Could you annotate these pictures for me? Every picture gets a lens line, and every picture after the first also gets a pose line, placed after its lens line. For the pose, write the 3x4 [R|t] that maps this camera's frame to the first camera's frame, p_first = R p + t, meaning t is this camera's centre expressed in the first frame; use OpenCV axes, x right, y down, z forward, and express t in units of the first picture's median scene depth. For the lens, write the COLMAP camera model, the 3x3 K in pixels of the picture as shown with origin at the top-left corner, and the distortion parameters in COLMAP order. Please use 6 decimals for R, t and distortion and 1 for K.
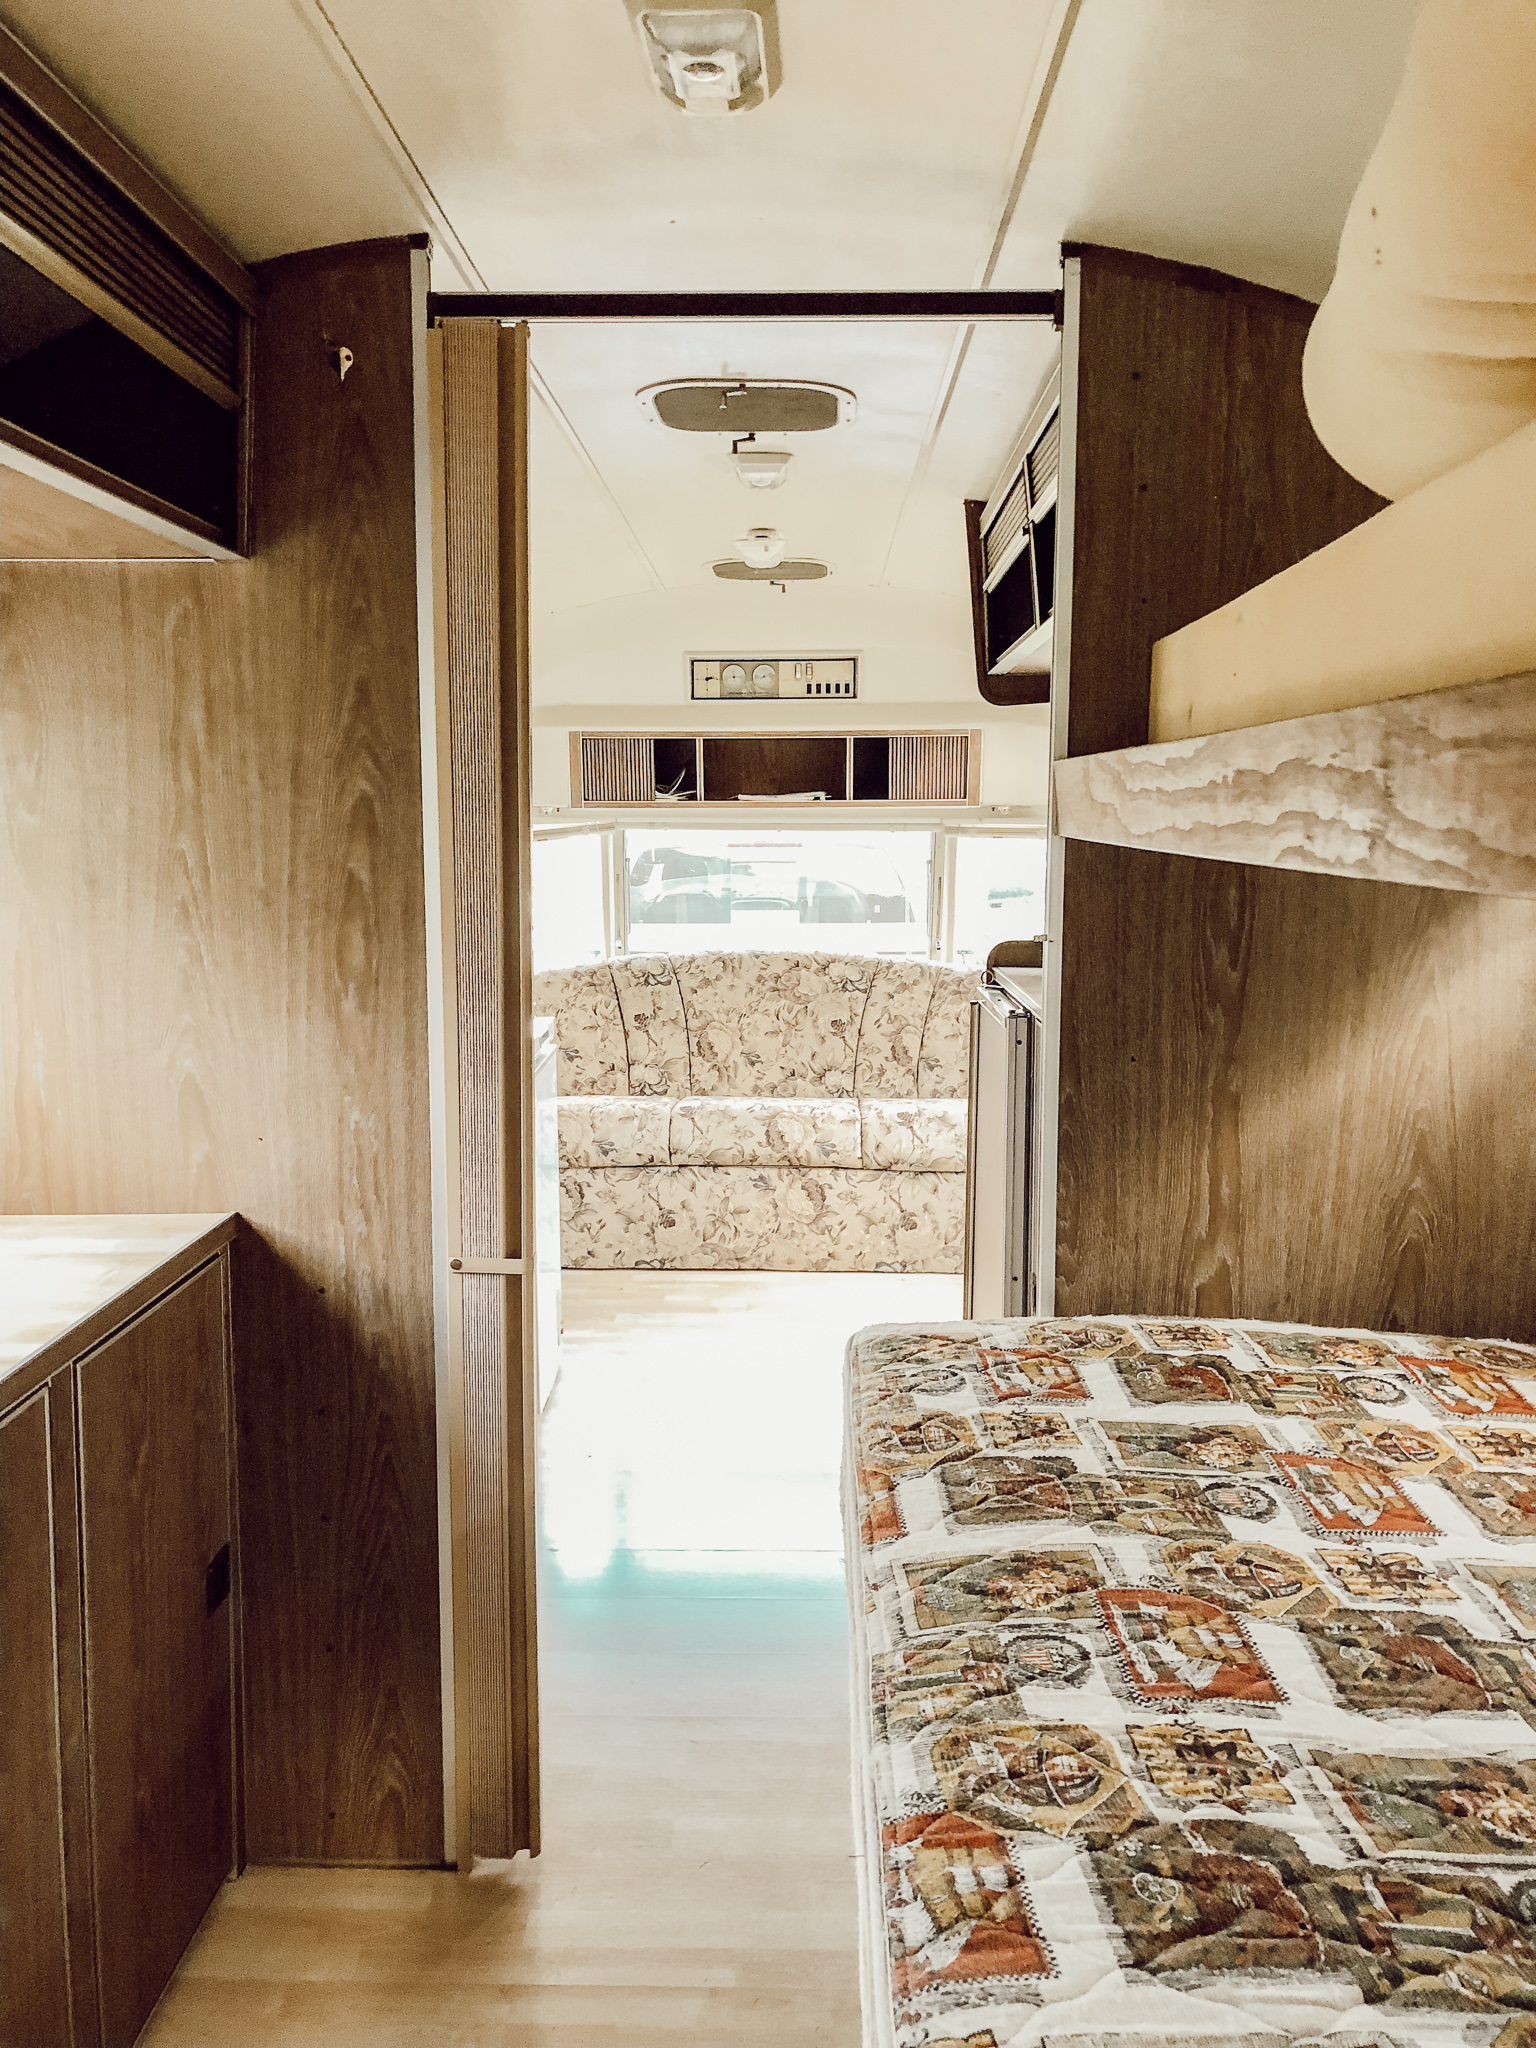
lens RADIAL K [[1669.7, 0, 772.6], [0, 1669.7, 1035.5], [0, 0, 1]] dist [0.042498, -0.071912]
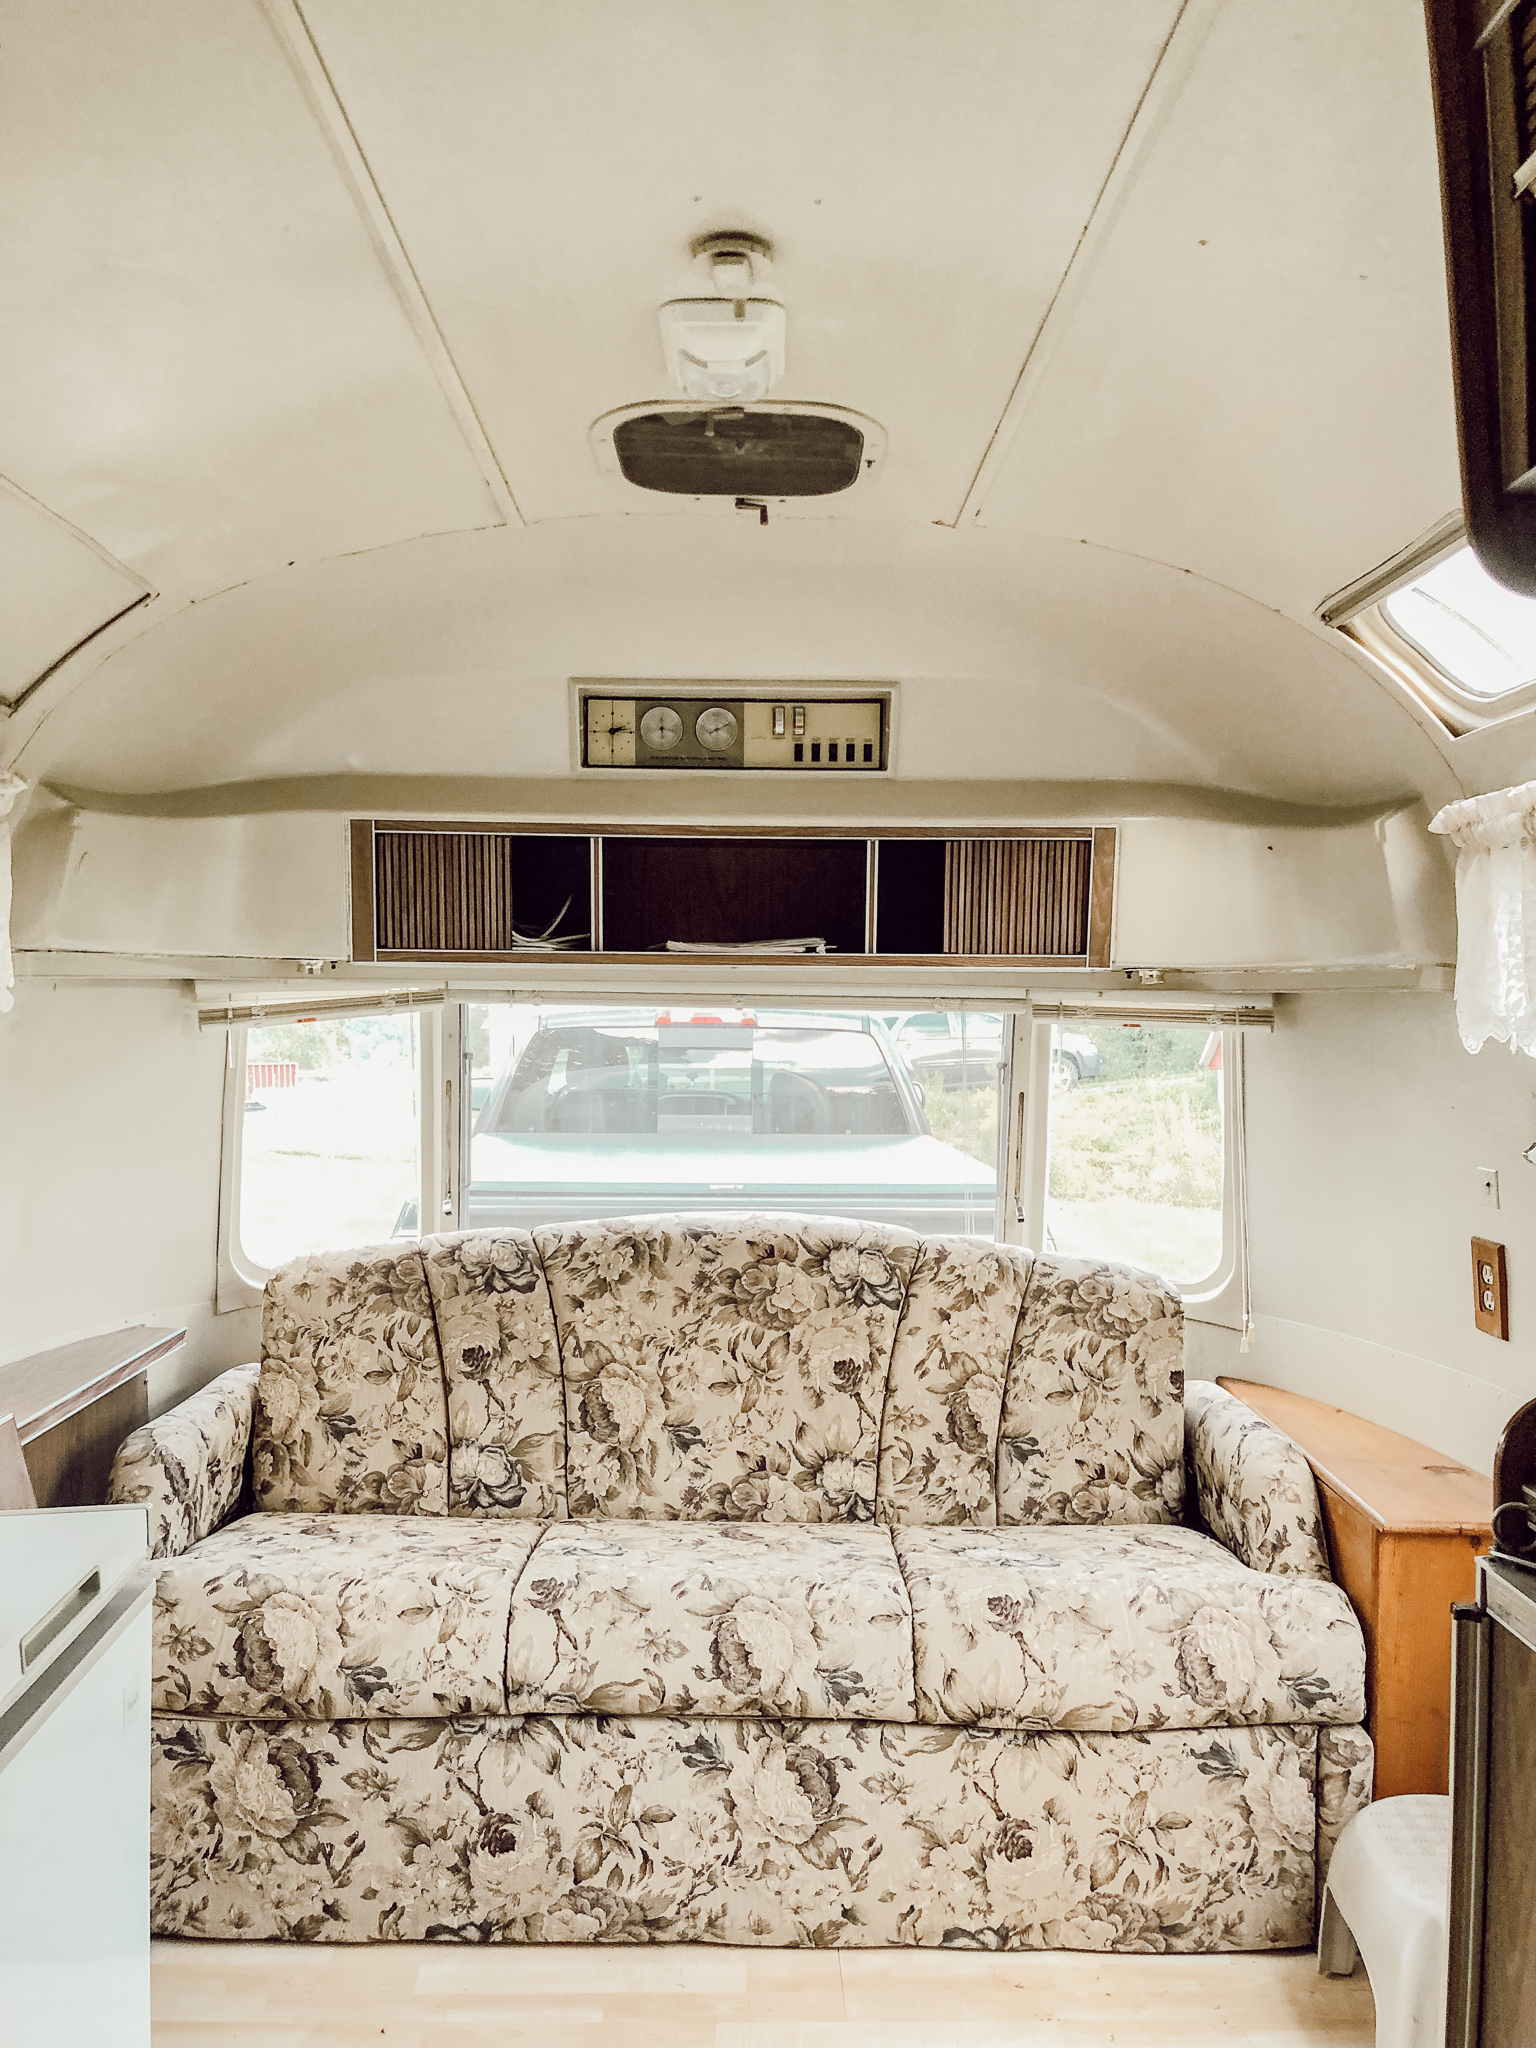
lens RADIAL K [[1669.7, 0, 770.0], [0, 1669.7, 1021.1], [0, 0, 1]] dist [0.042498, -0.071912]
pose [[0.999215, 0.012359, 0.037647, -0.006954], [-0.008109, 0.993784, -0.111031, -0.058535], [-0.038785, 0.110638, 0.993104, 0.464374]]
